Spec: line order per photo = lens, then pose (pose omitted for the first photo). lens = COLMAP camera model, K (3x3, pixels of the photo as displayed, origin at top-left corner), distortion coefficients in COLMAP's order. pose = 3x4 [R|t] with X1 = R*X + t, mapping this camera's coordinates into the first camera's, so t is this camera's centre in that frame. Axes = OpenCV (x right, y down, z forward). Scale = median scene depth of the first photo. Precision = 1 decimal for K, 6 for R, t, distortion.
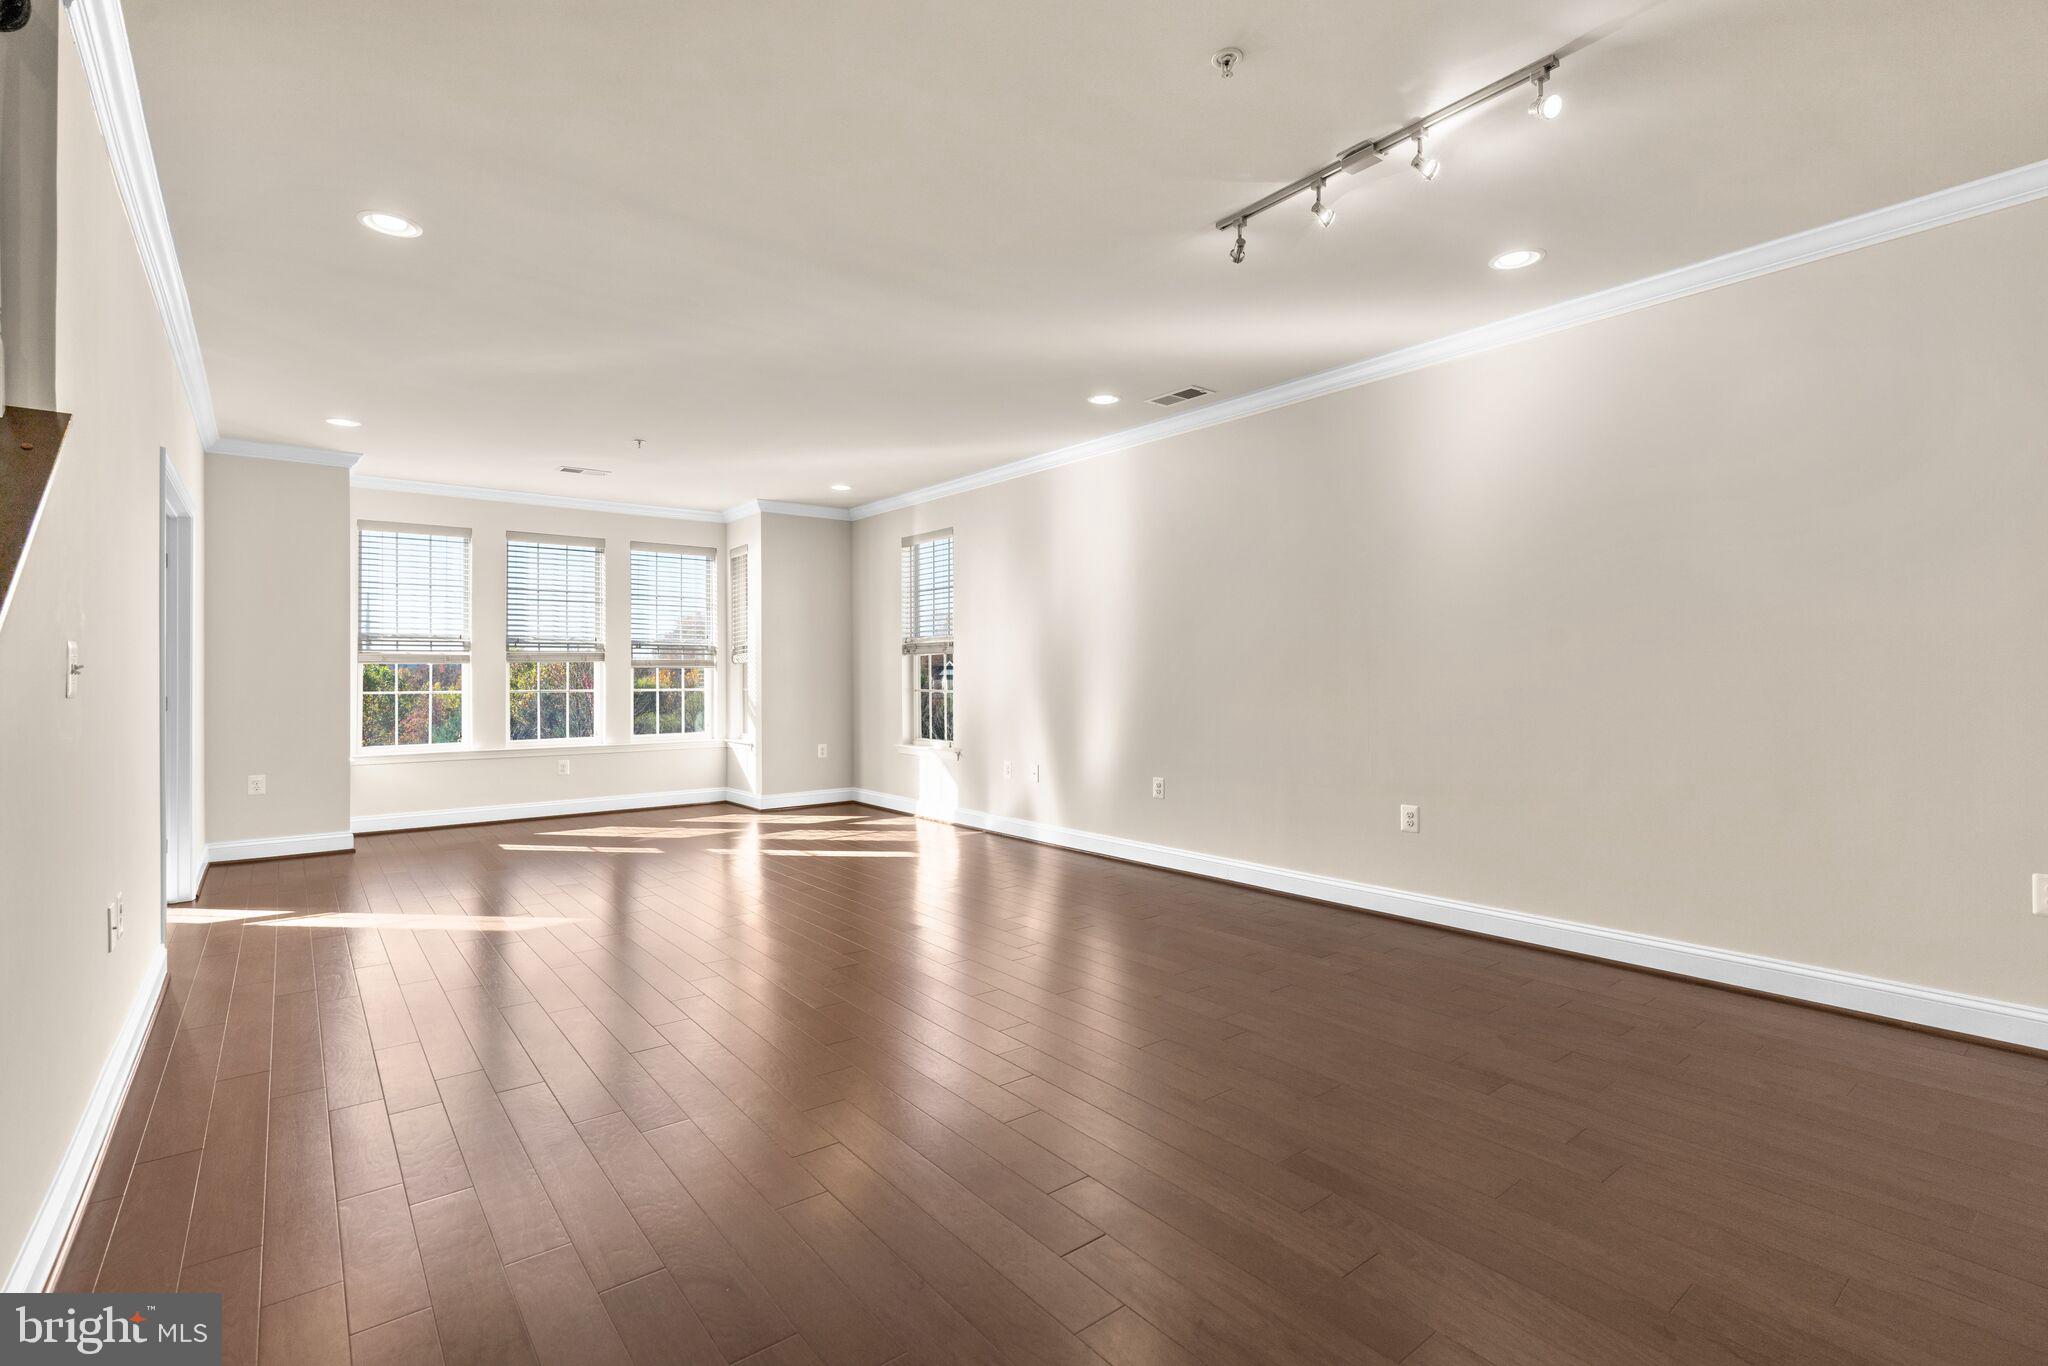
lens RADIAL K [[934.3, 0, 1016.3], [0, 934.3, 680.9], [0, 0, 1]] dist [-0.004863, 0.000957]
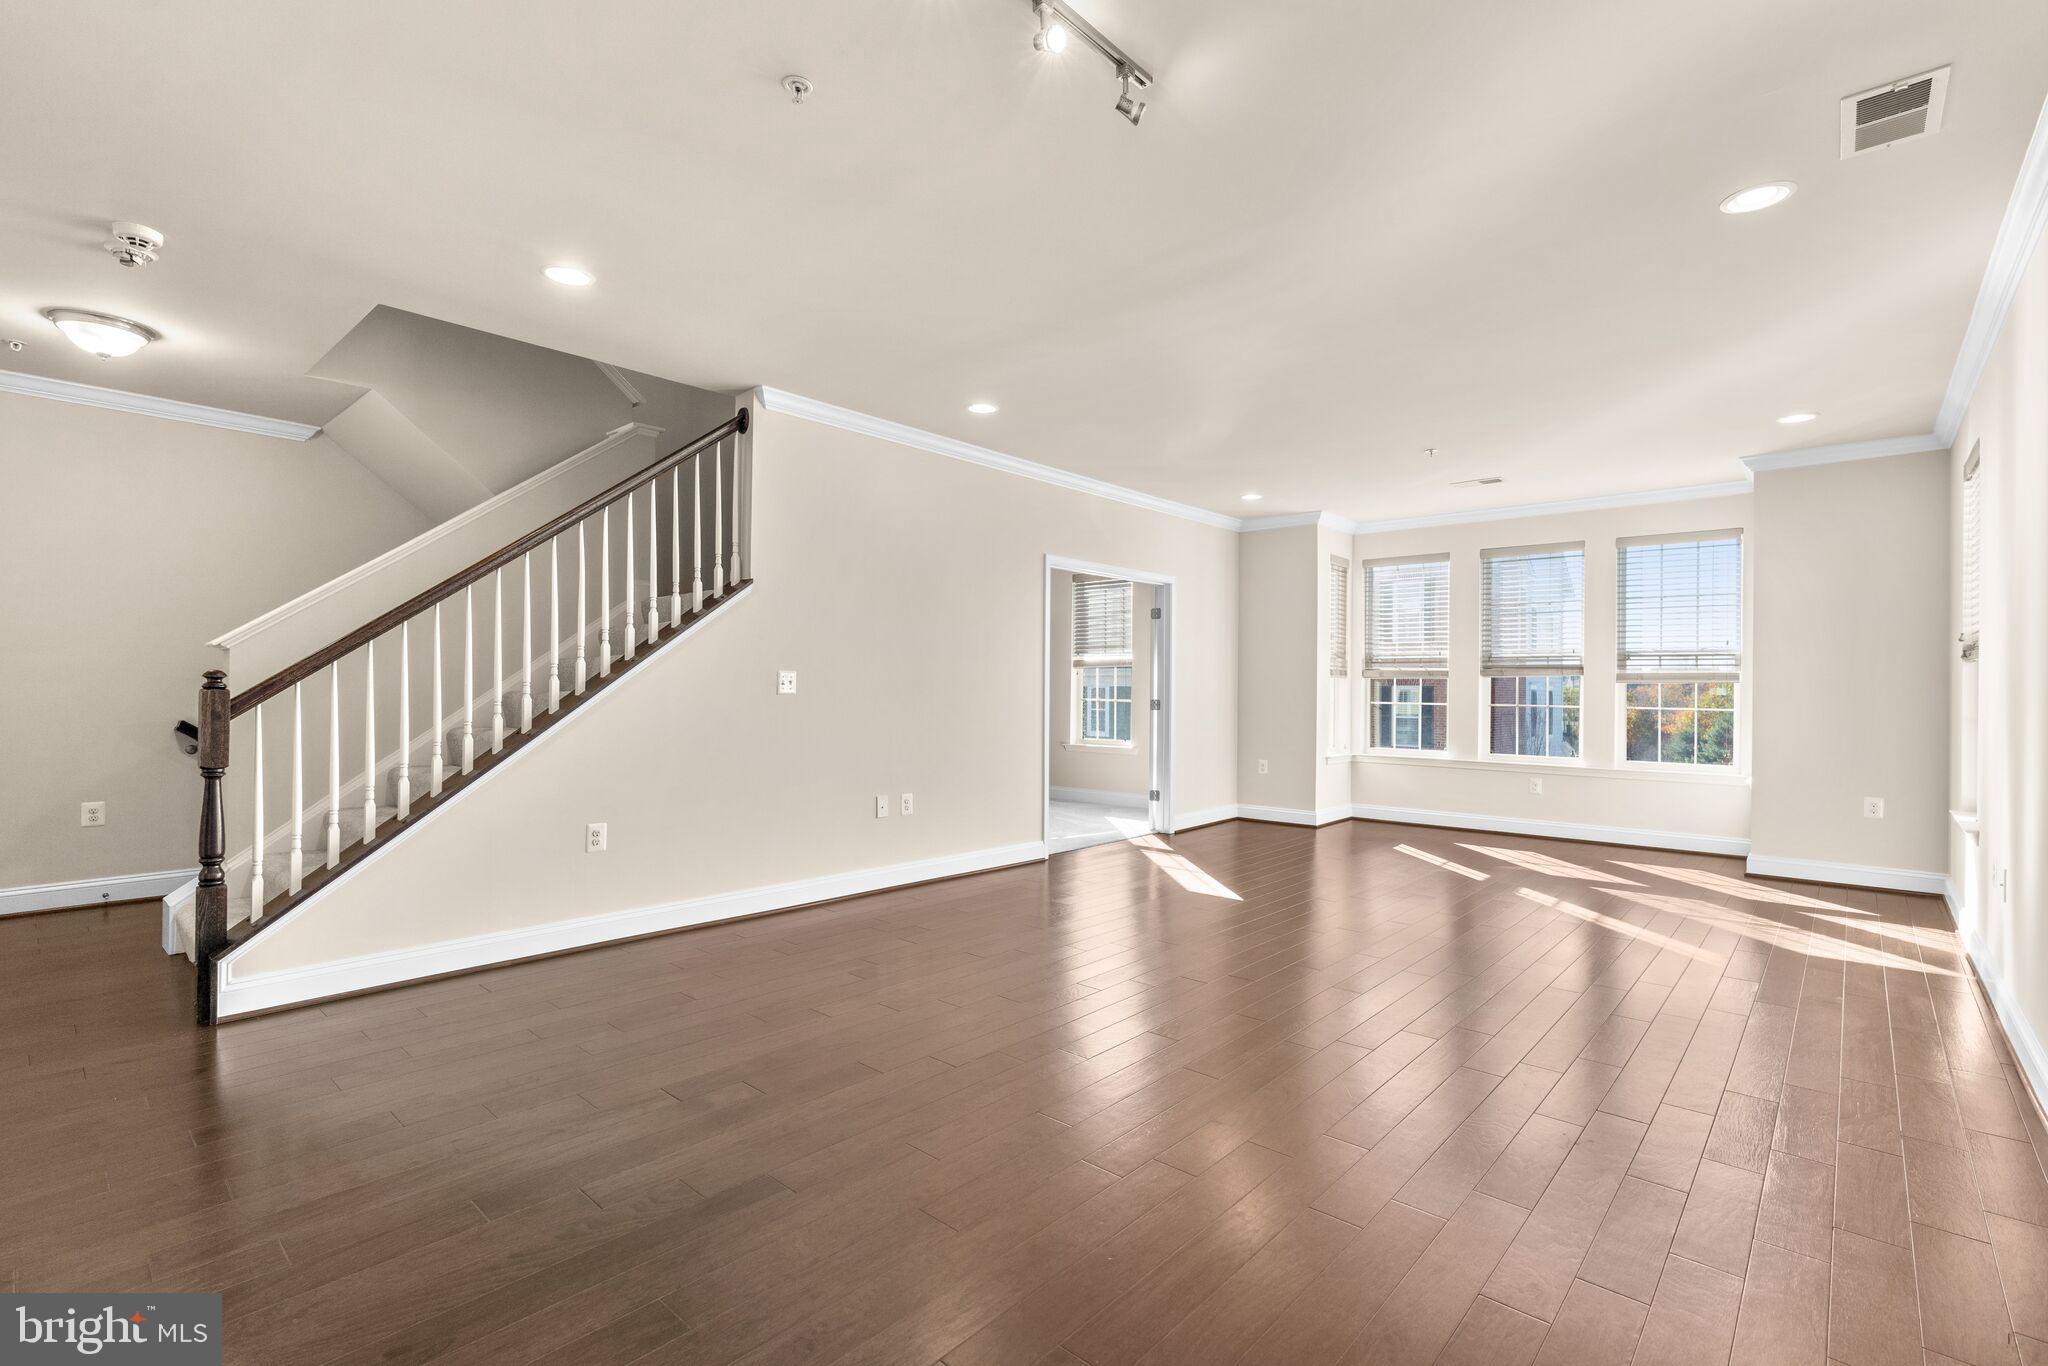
lens RADIAL K [[934.3, 0, 1007.9], [0, 934.3, 687.6], [0, 0, 1]] dist [-0.004863, 0.000957]
pose [[0.158426, 0.006260, -0.987351, 0.359238], [-0.016494, 0.999857, 0.003693, -0.003070], [0.987233, 0.015700, 0.158506, 0.299151]]
